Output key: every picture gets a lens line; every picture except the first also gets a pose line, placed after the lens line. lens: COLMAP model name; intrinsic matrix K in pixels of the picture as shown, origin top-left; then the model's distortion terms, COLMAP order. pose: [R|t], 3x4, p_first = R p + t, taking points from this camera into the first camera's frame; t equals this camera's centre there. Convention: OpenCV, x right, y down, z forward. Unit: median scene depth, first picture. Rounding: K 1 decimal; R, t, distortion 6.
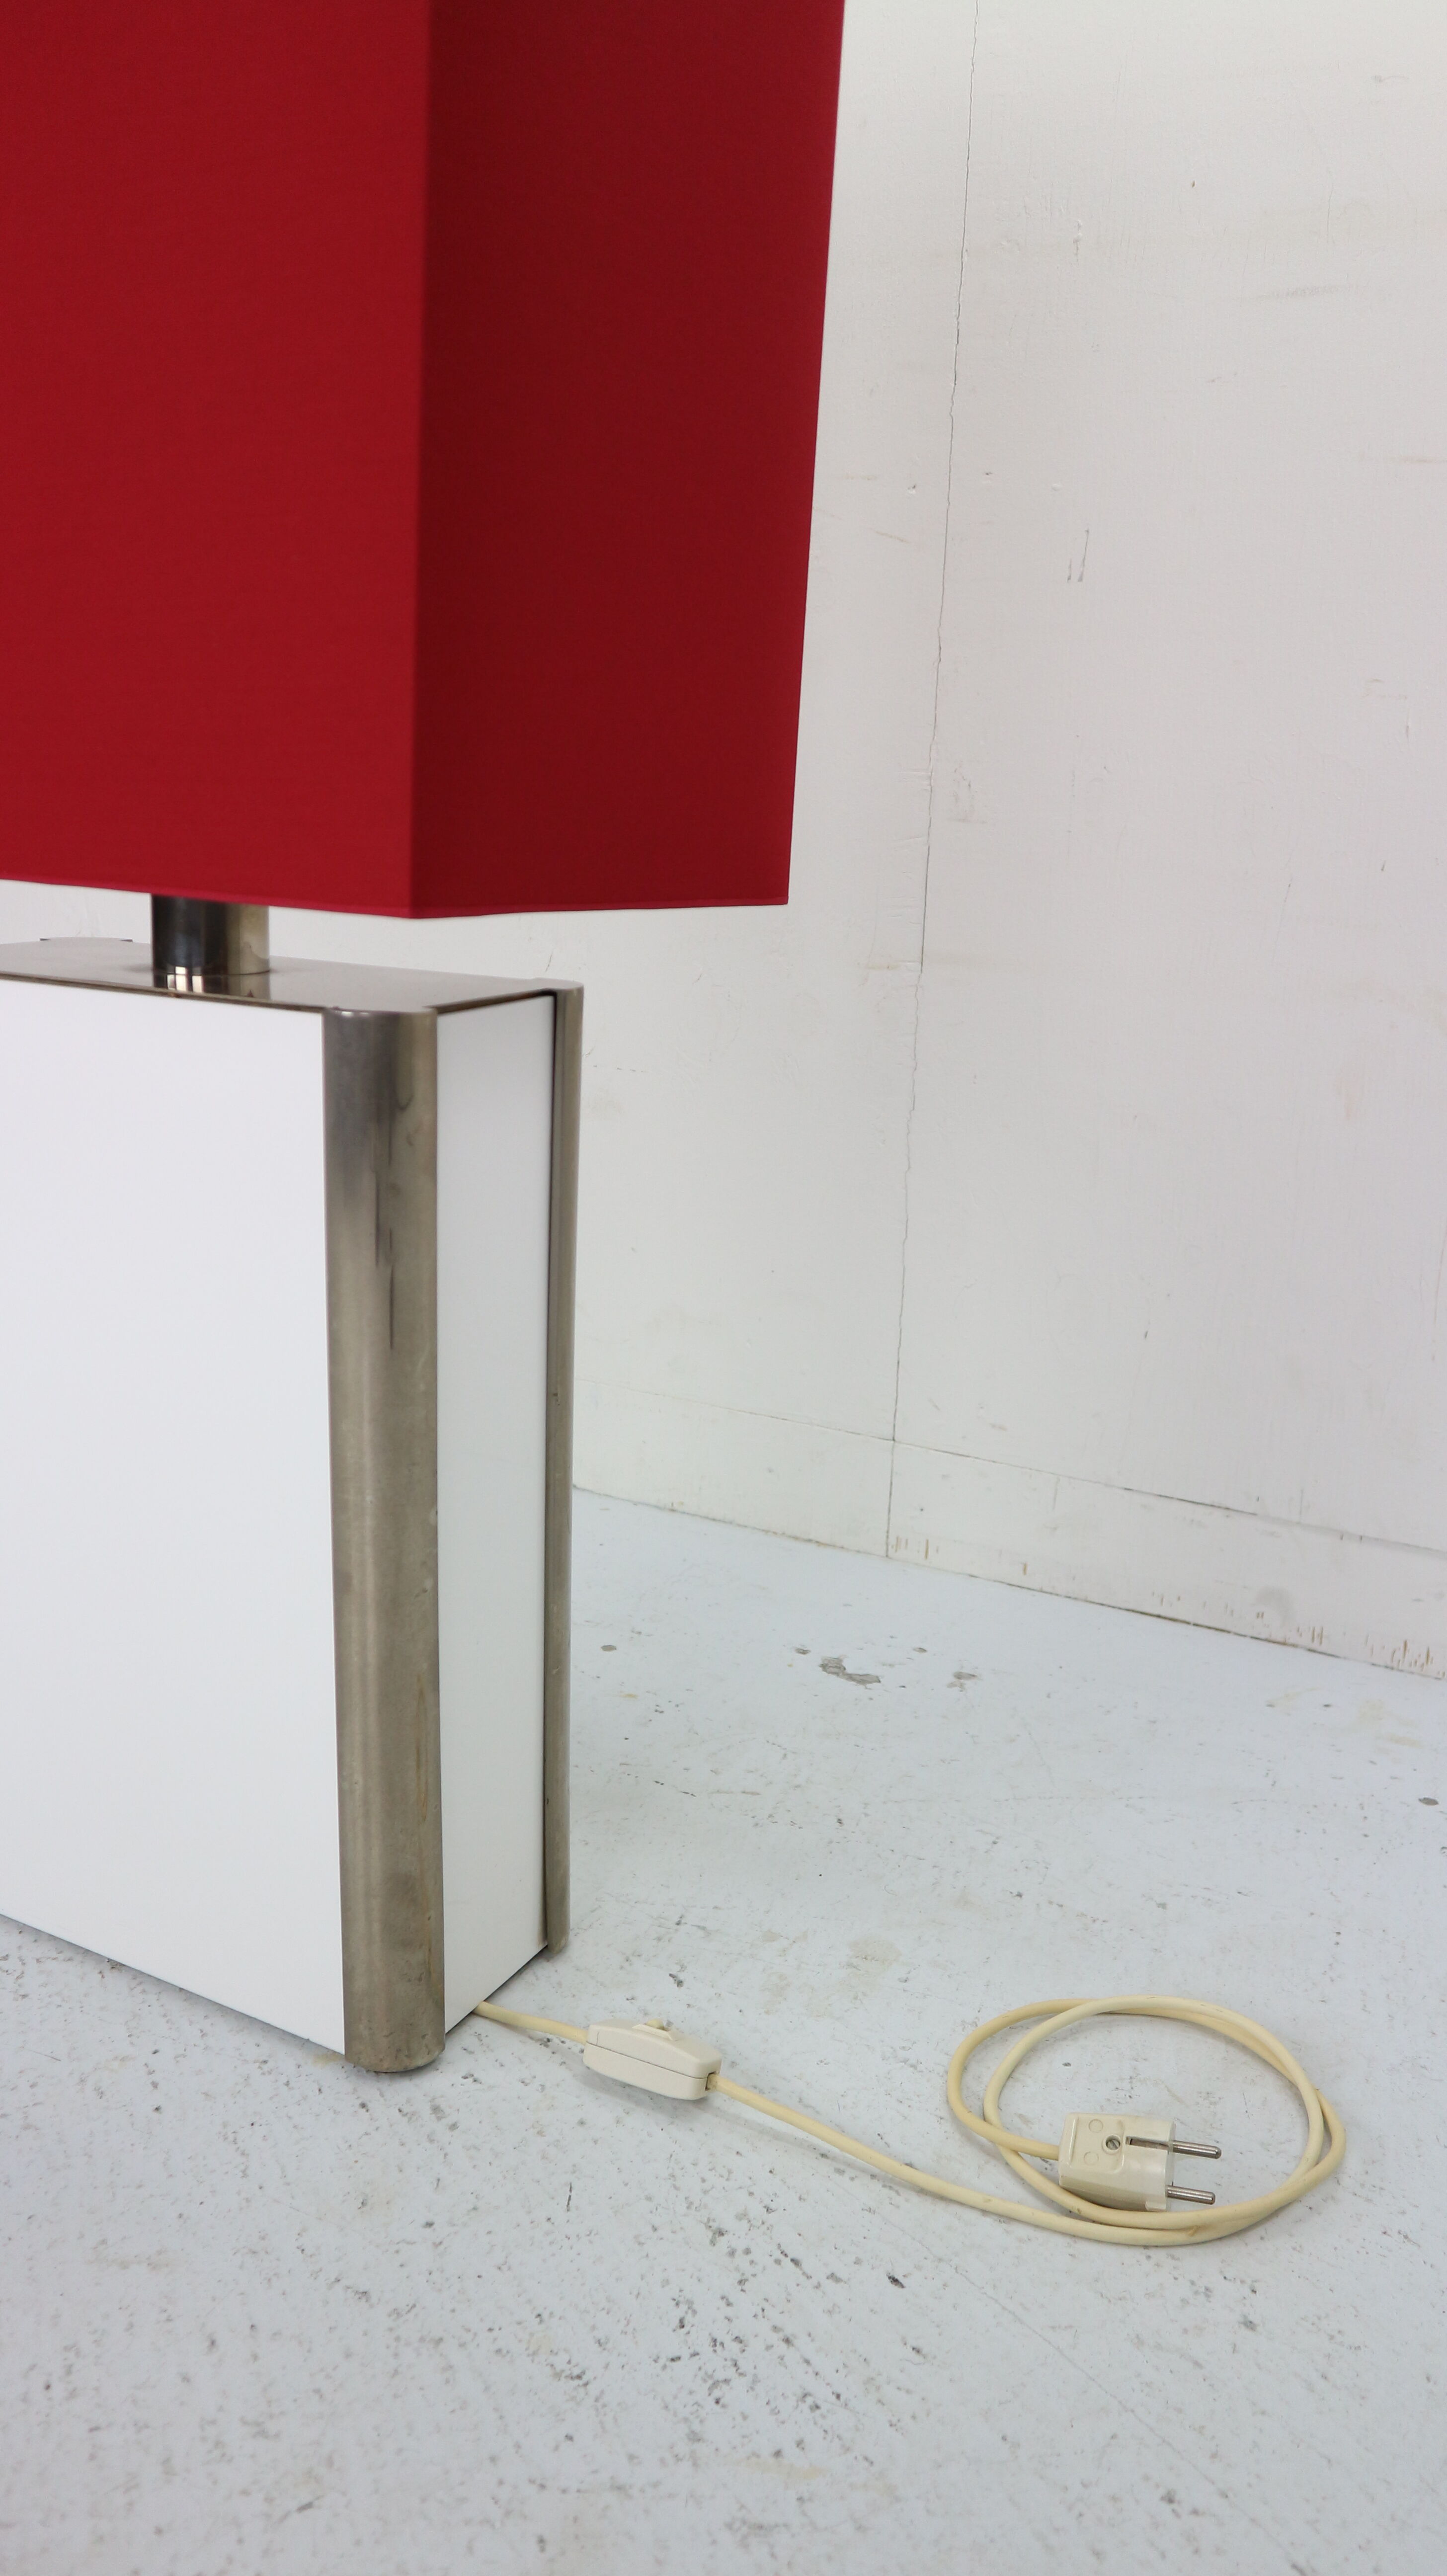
lens RADIAL K [[2081.7, 0, 732.6], [0, 2081.7, 1283.0], [0, 0, 1]] dist [-0.069460, 0.076778]
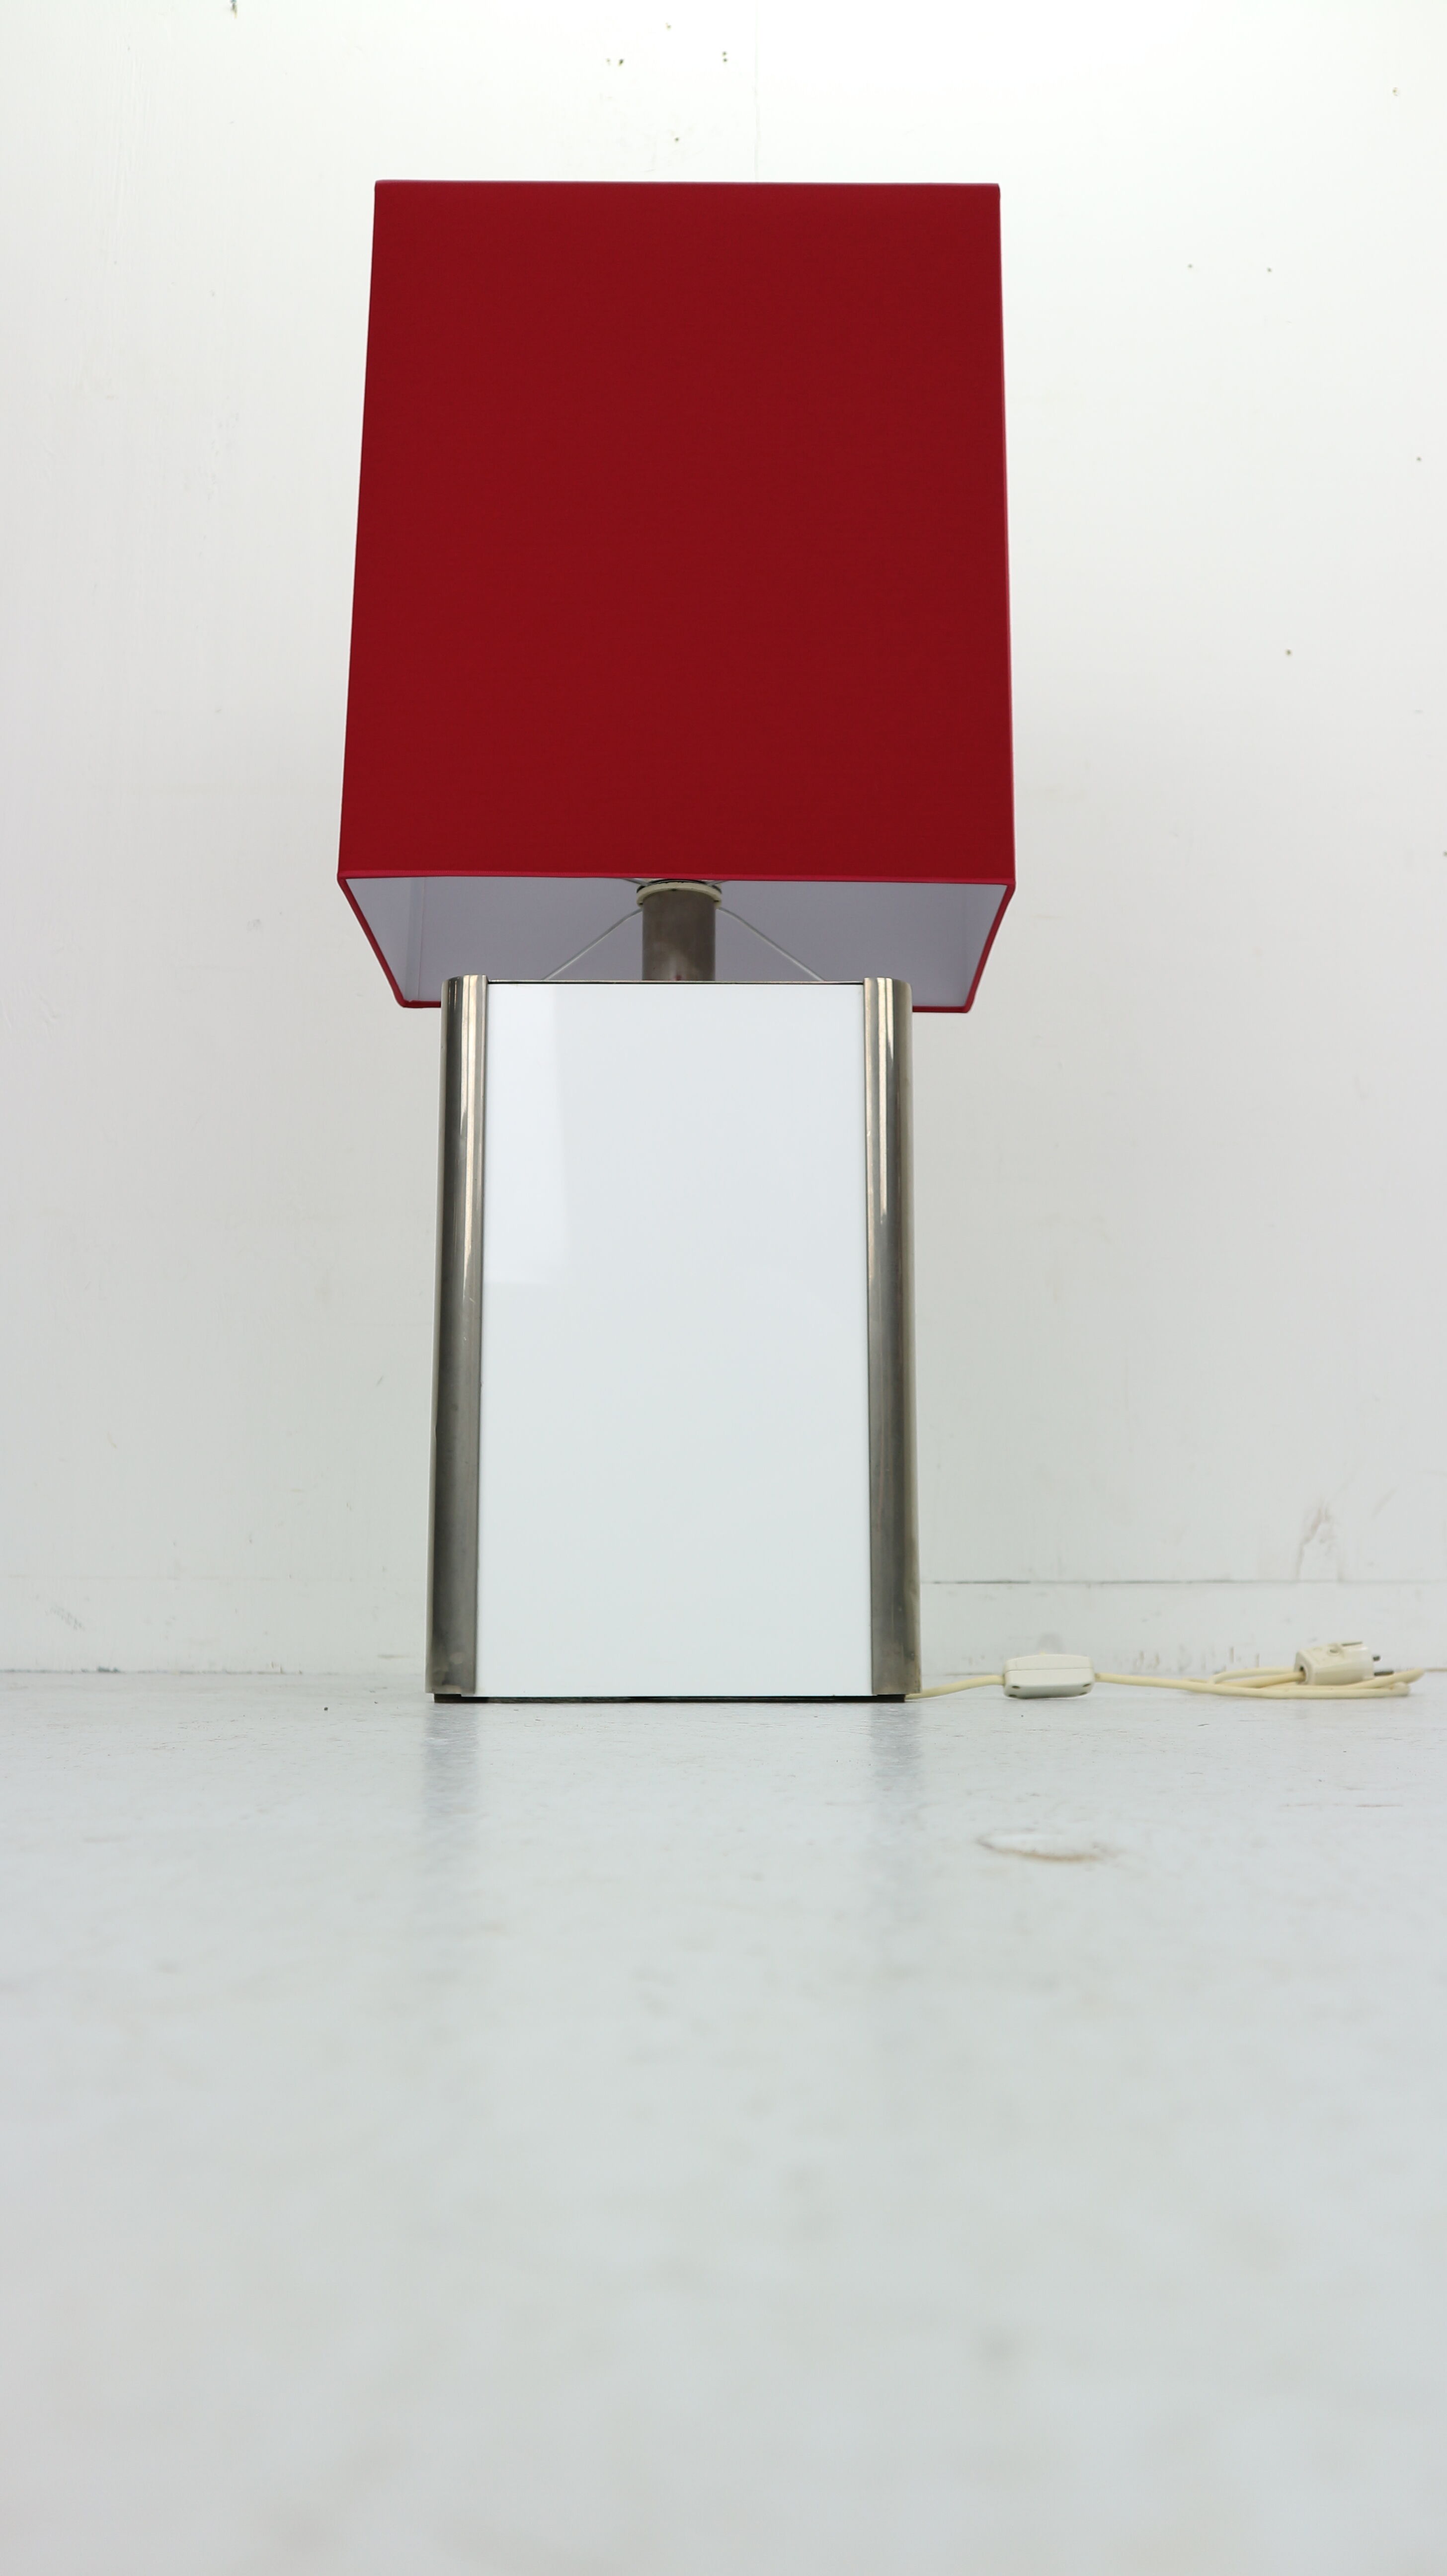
lens RADIAL K [[2081.7, 0, 733.9], [0, 2081.7, 1272.1], [0, 0, 1]] dist [-0.069460, 0.076778]
pose [[0.869425, 0.046562, 0.491866, -0.988038], [0.153605, 0.920737, -0.358676, 0.612286], [-0.469580, 0.387395, 0.793360, -0.198134]]
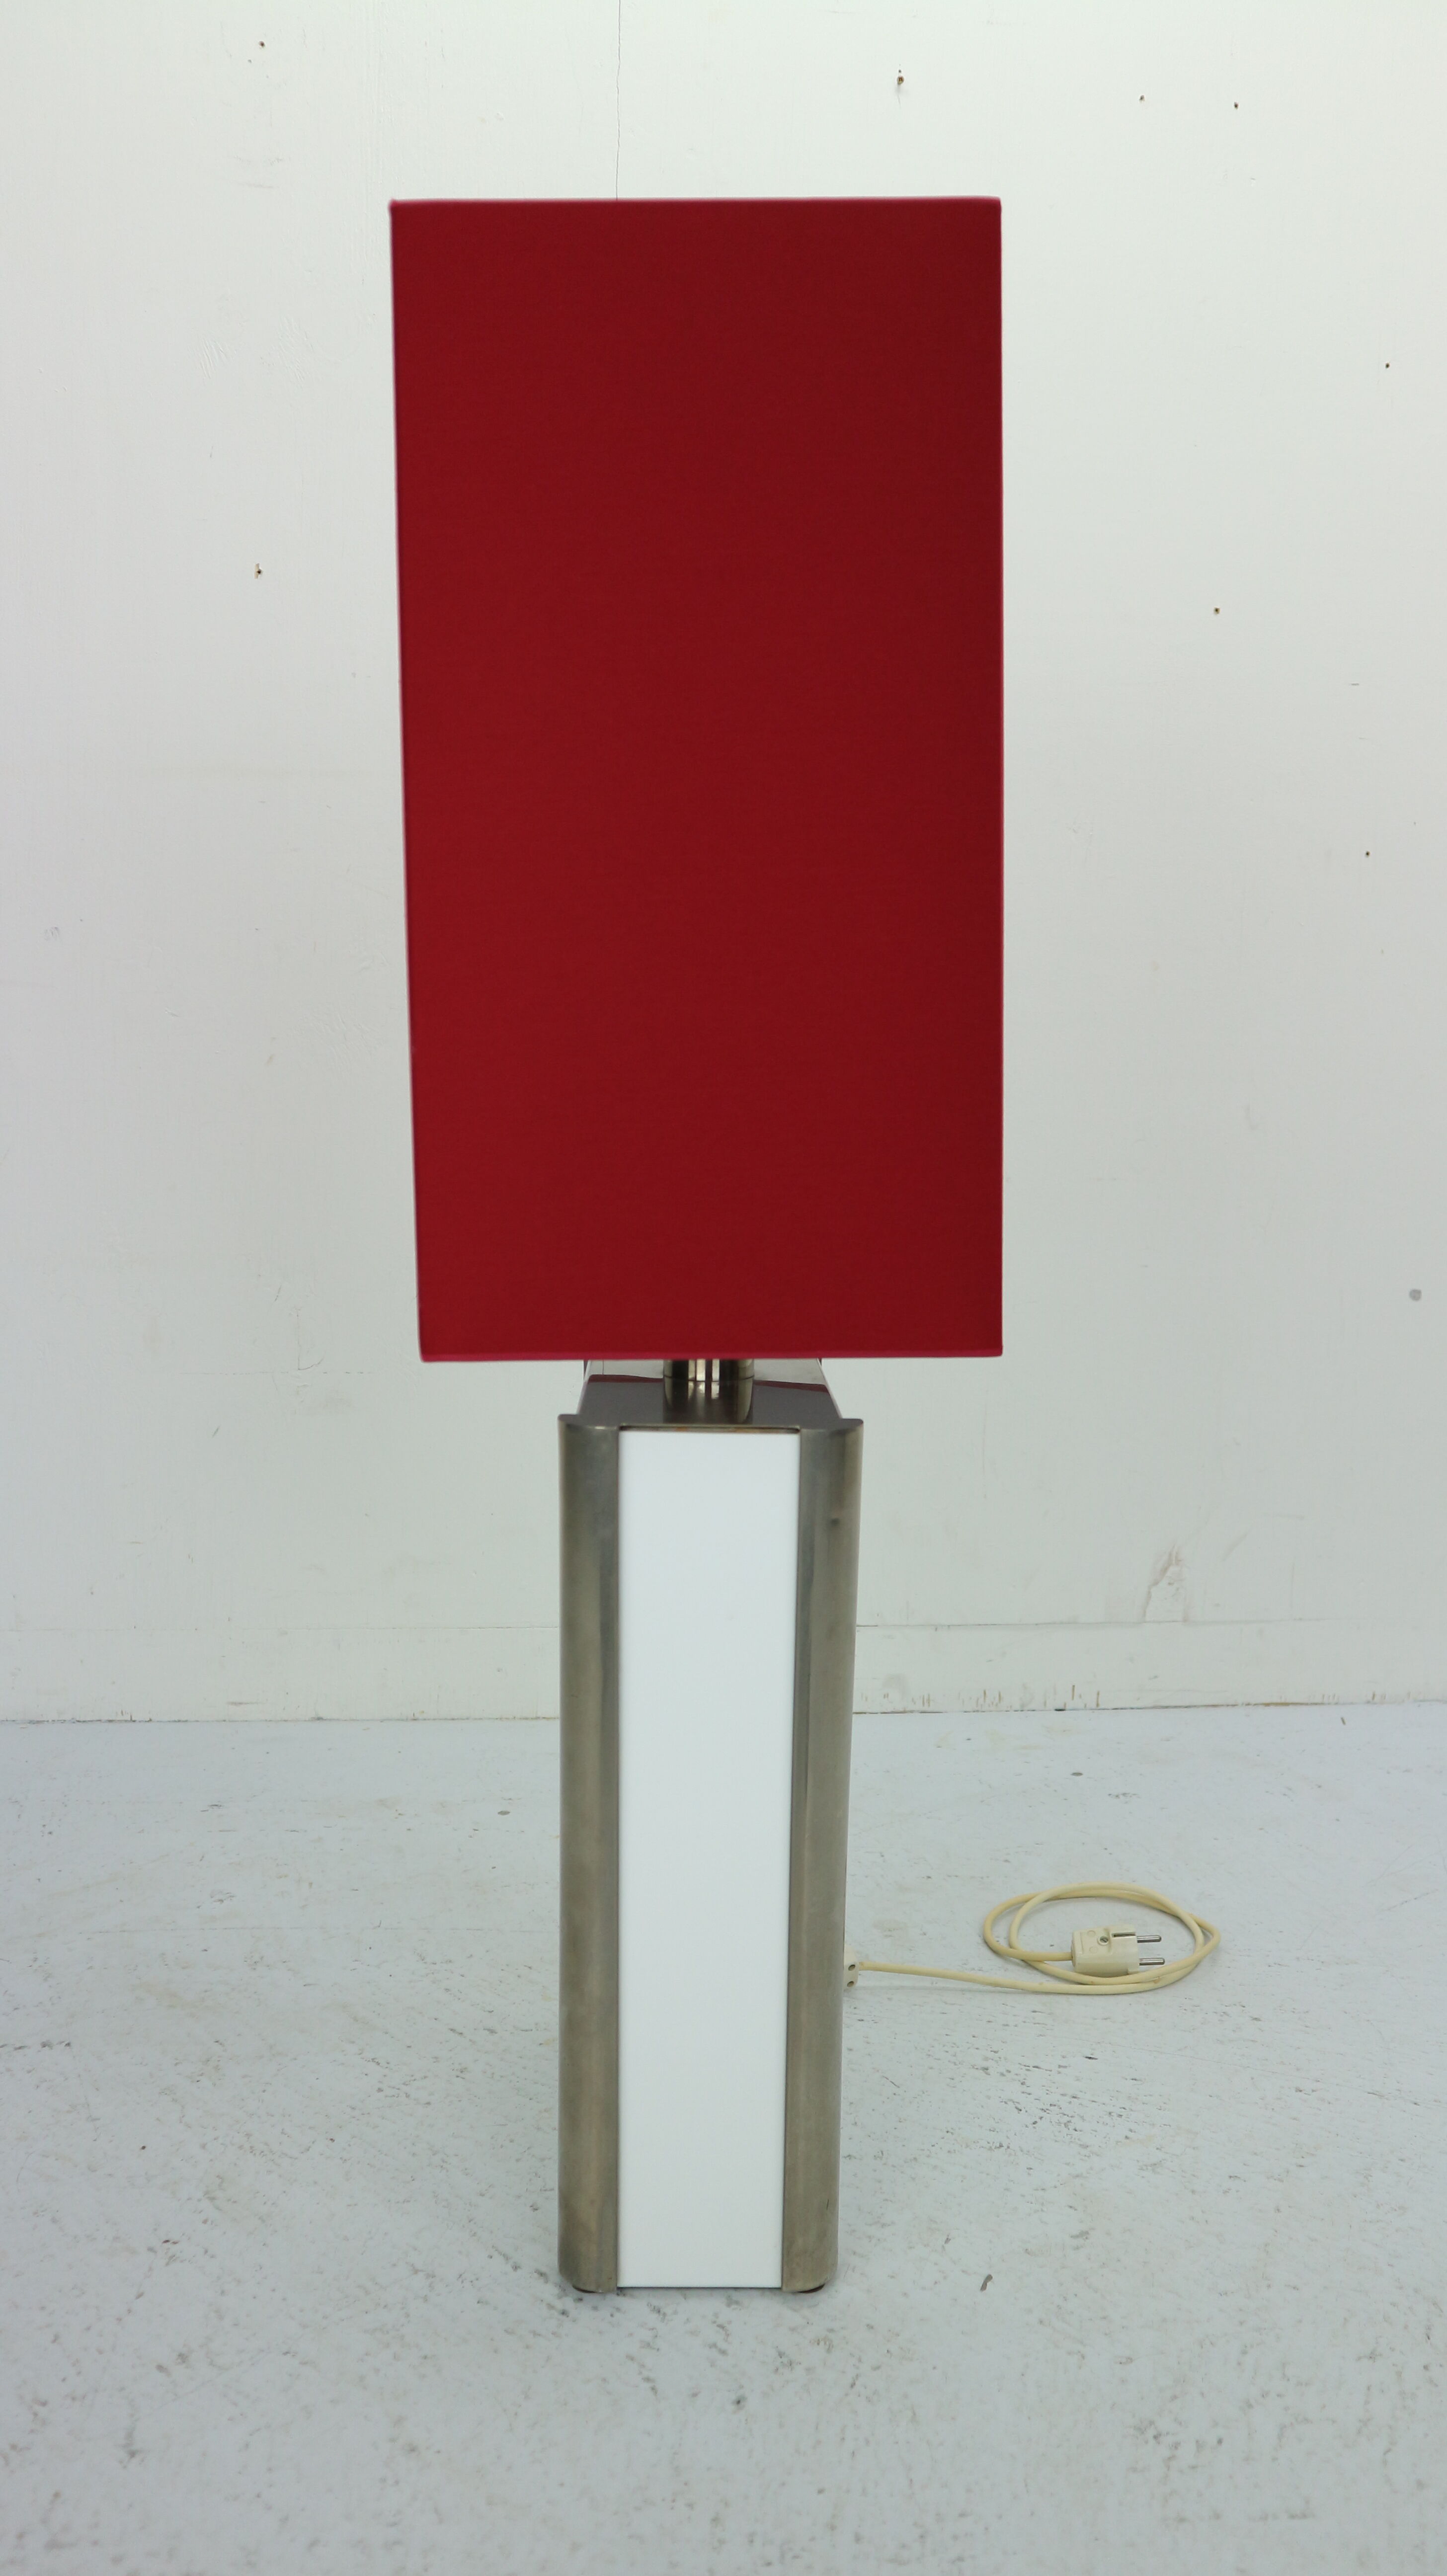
lens RADIAL K [[2081.7, 0, 738.1], [0, 2081.7, 1281.3], [0, 0, 1]] dist [-0.069460, 0.076778]
pose [[0.846942, -0.091609, 0.523733, -0.868624], [0.150908, 0.985953, -0.071579, -0.055059], [-0.509819, 0.139659, 0.848870, -0.326178]]
